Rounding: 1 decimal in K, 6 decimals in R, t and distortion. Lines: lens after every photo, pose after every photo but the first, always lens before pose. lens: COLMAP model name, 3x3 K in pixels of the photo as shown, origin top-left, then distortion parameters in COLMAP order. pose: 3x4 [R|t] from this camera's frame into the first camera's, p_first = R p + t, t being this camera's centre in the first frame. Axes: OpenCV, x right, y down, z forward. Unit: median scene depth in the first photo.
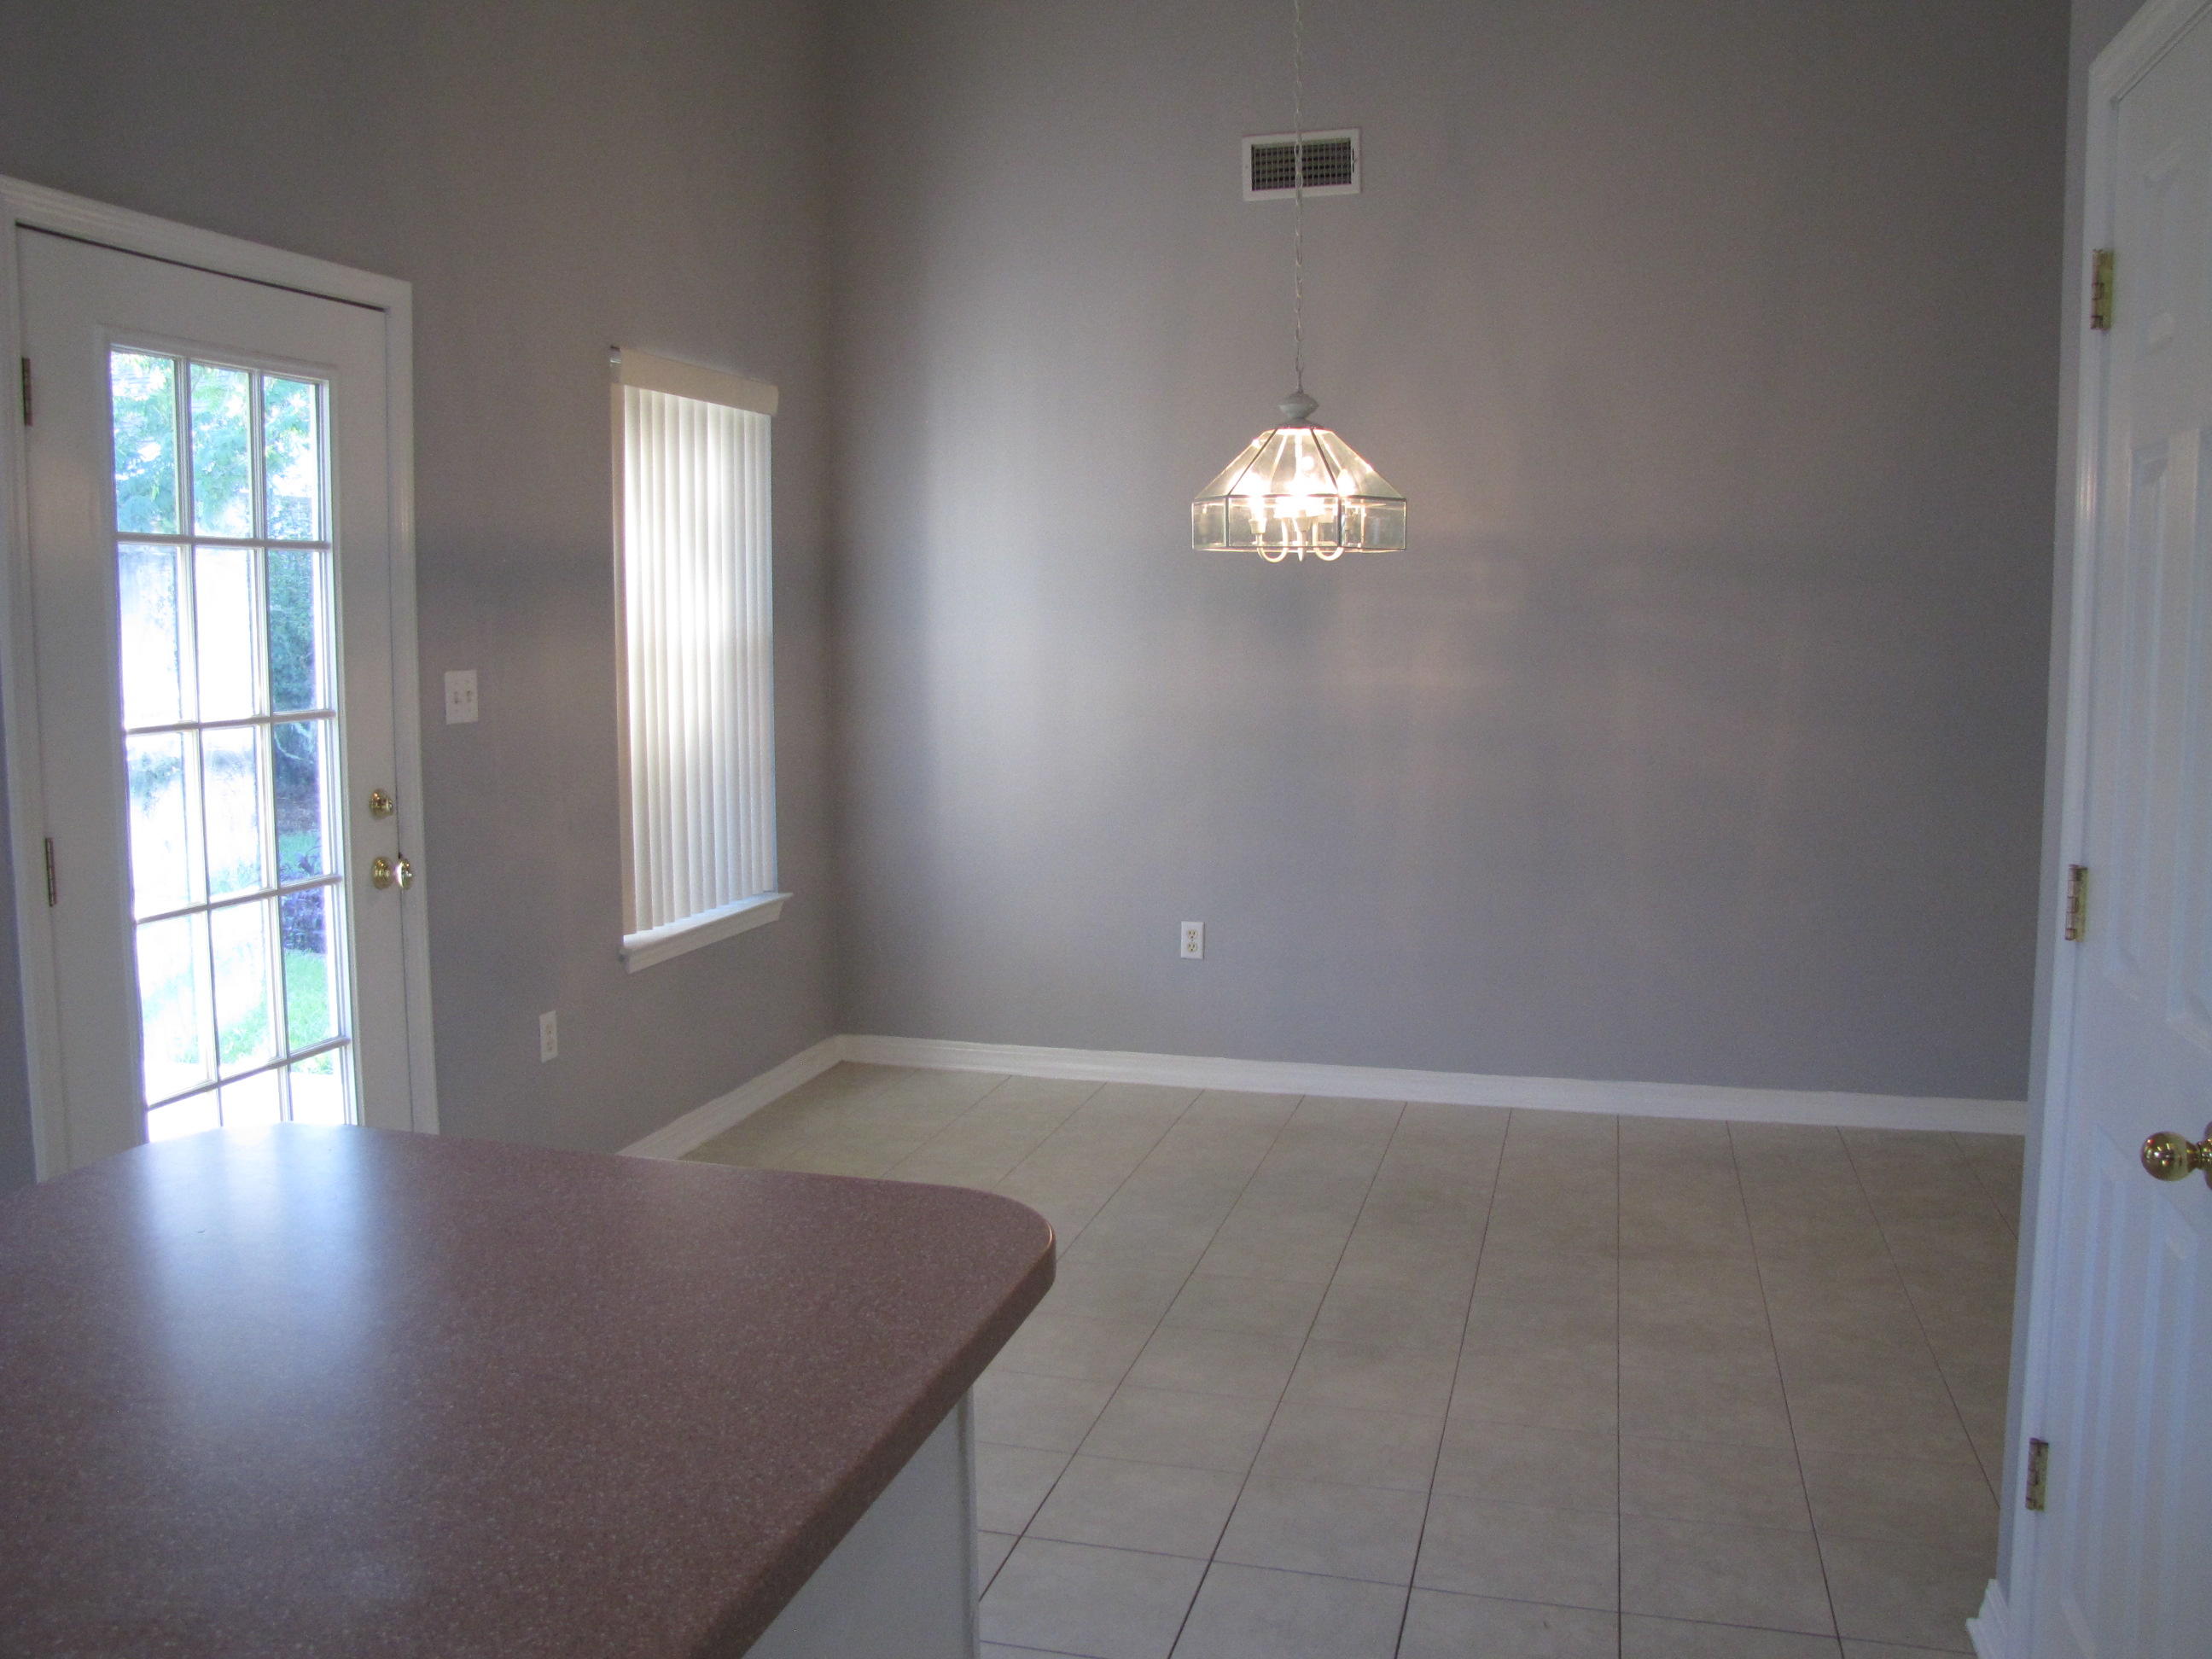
lens RADIAL K [[1876.0, 0, 1111.1], [0, 1876.0, 828.2], [0, 0, 1]] dist [-0.150287, 0.066128]
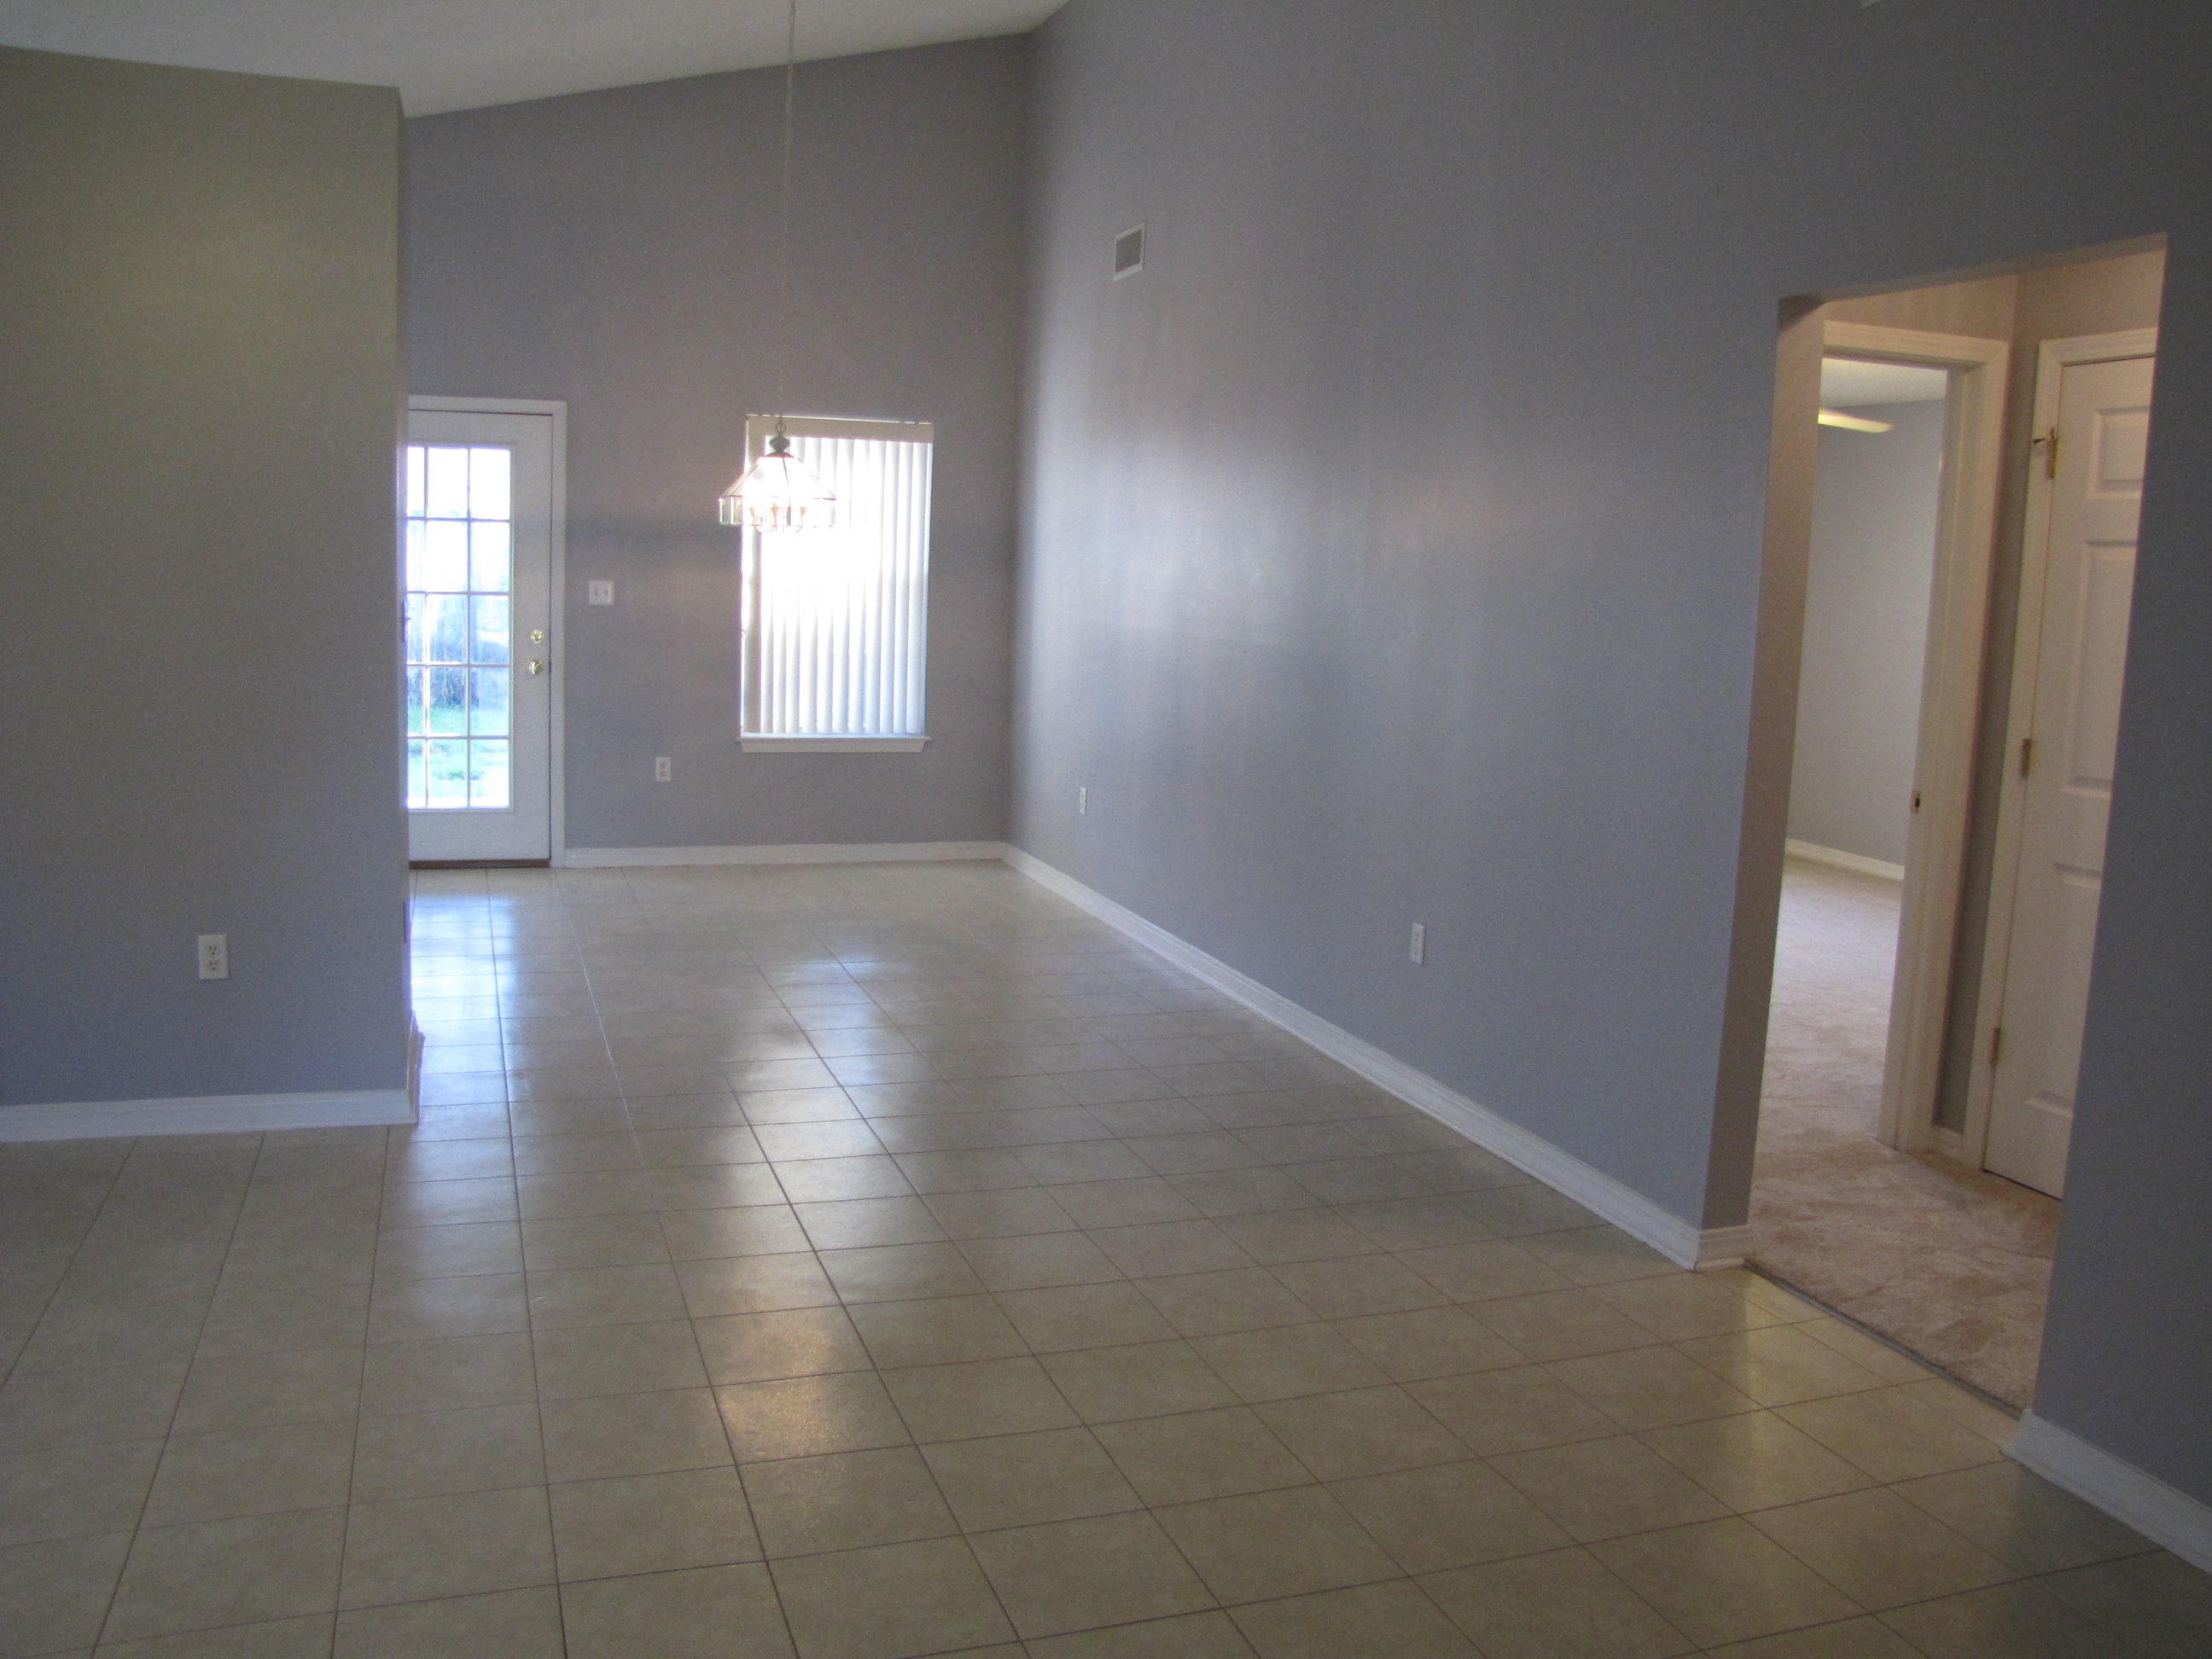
lens RADIAL K [[1876.0, 0, 1047.1], [0, 1876.0, 829.5], [0, 0, 1]] dist [-0.150287, 0.066128]
pose [[0.522610, 0.136291, -0.841608, 1.743791], [-0.134611, 0.987949, 0.076401, -0.034023], [0.841878, 0.073362, 0.534658, 0.311463]]
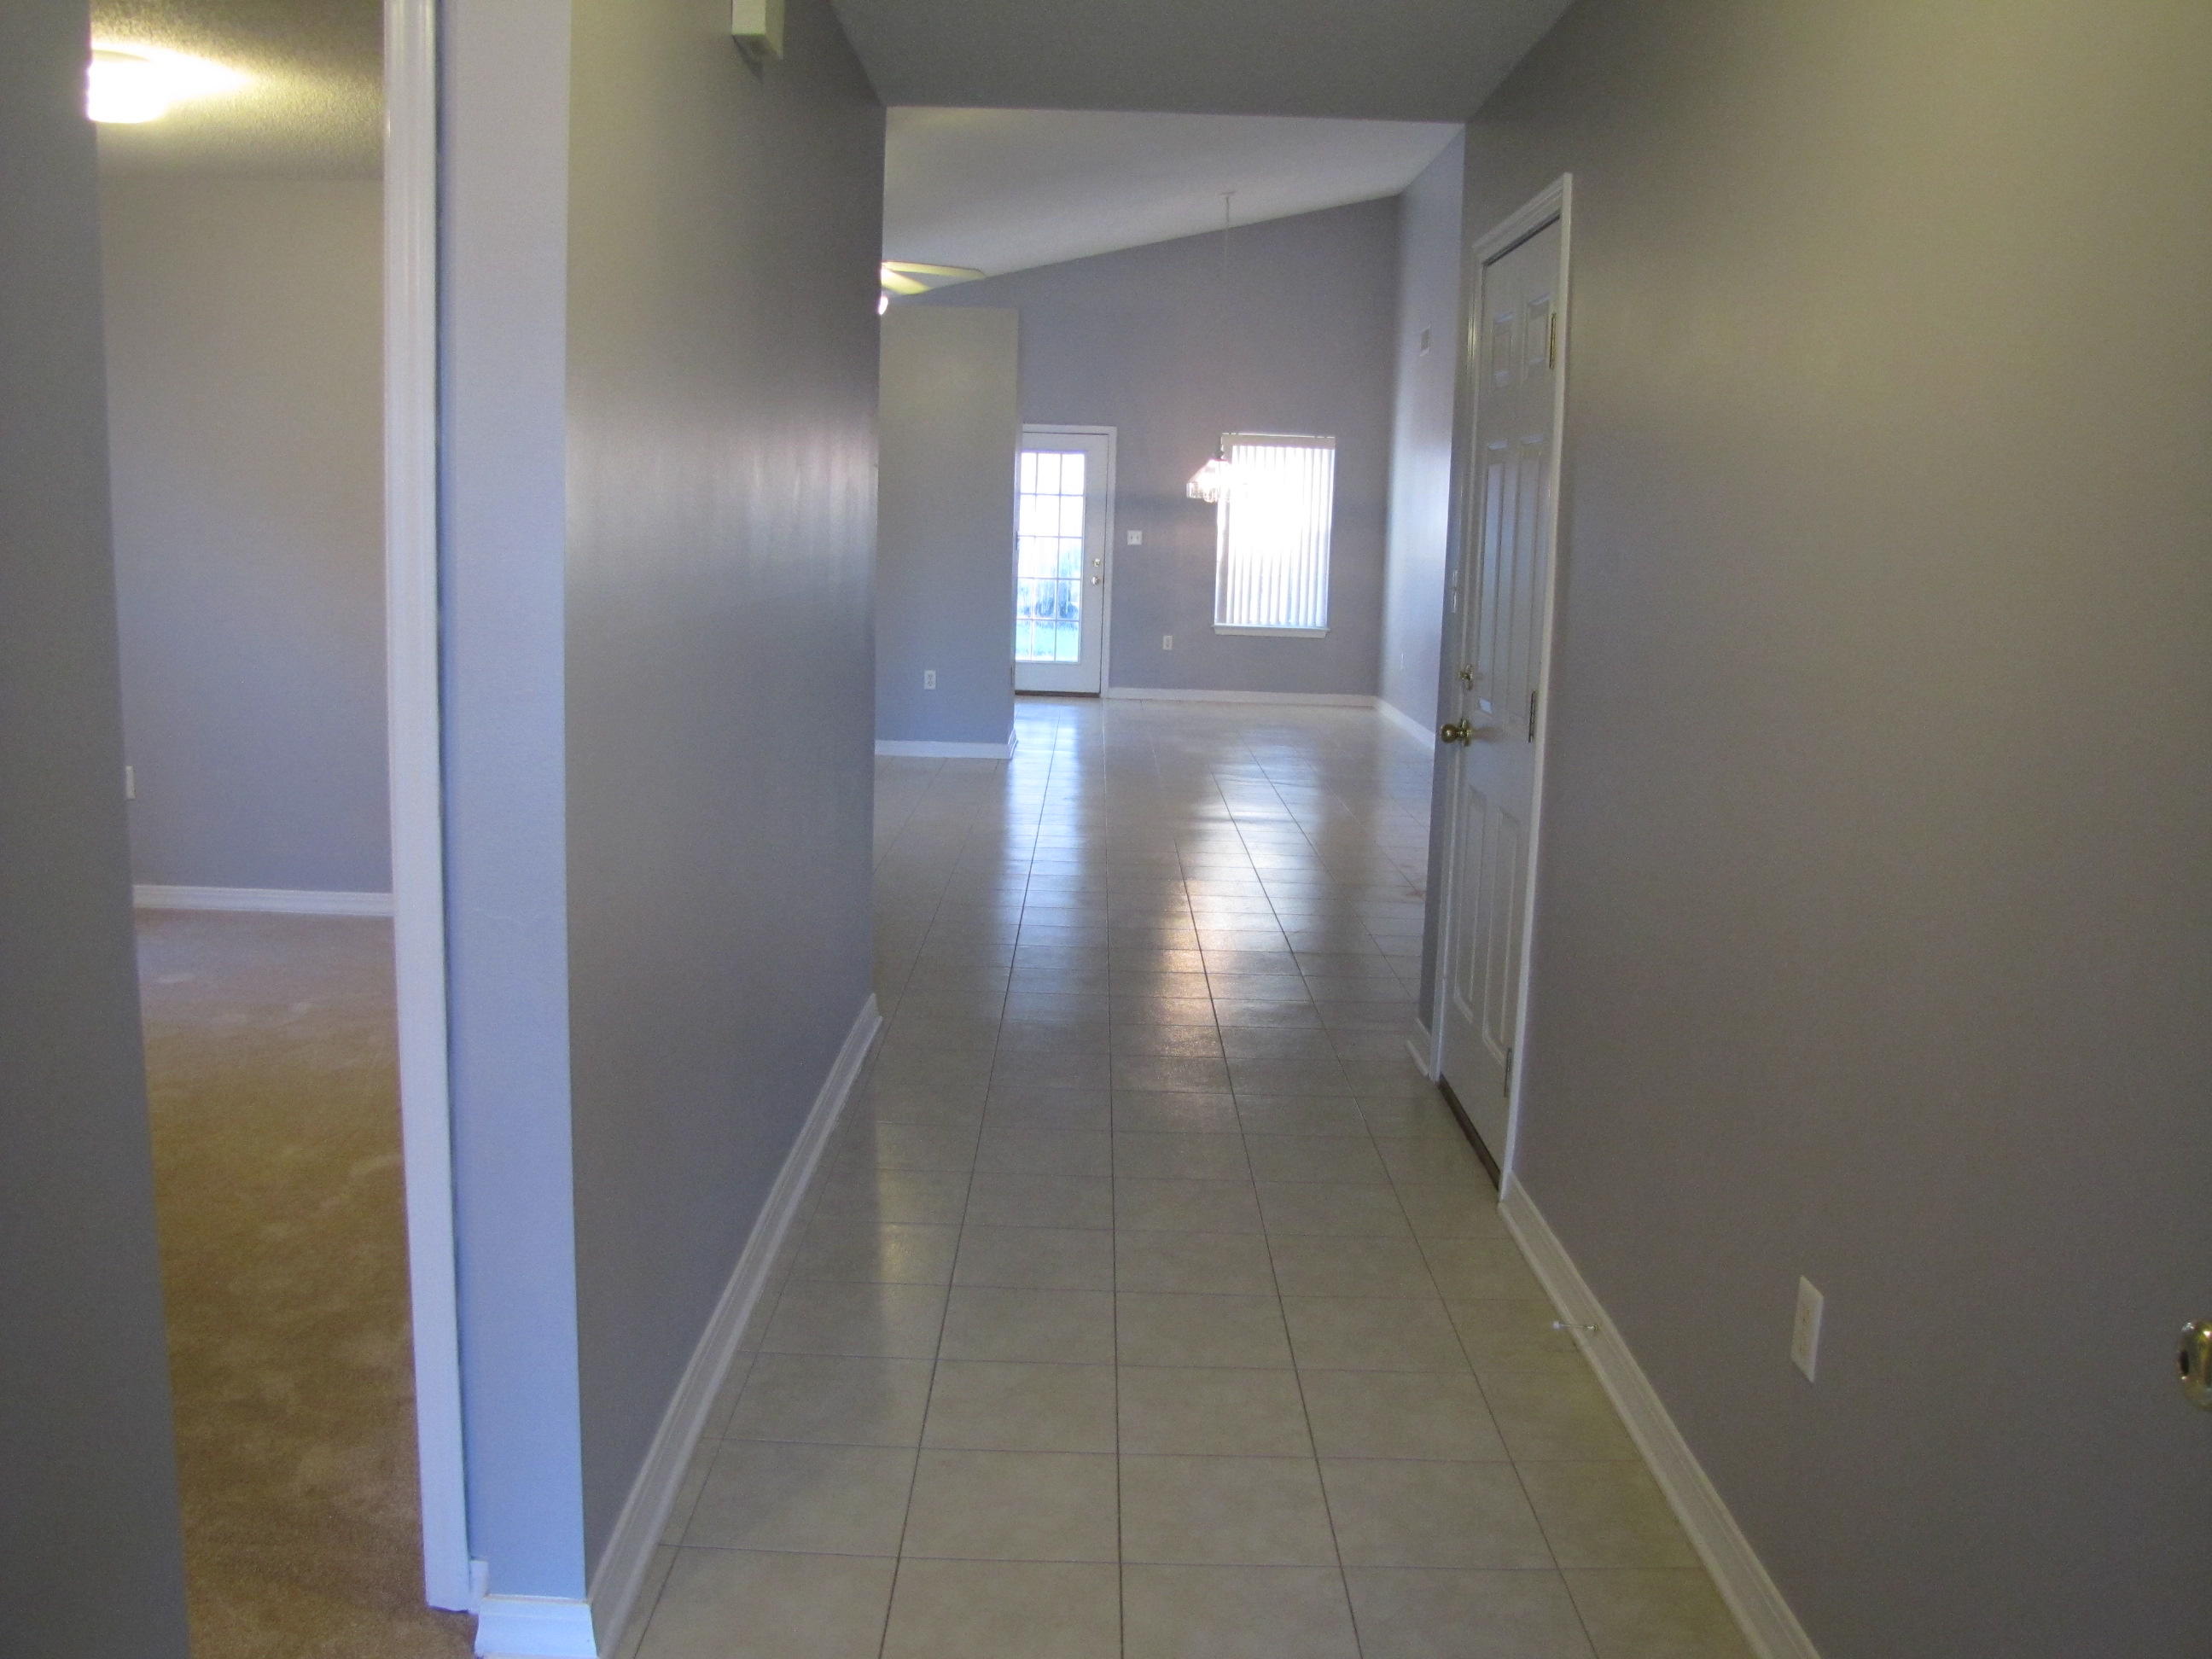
lens RADIAL K [[1876.0, 0, 1094.4], [0, 1876.0, 823.6], [0, 0, 1]] dist [-0.150287, 0.066128]
pose [[0.243447, 0.159302, -0.956742, 3.227535], [-0.145732, 0.981229, 0.126297, 0.027475], [0.958903, 0.108681, 0.262093, 0.023245]]
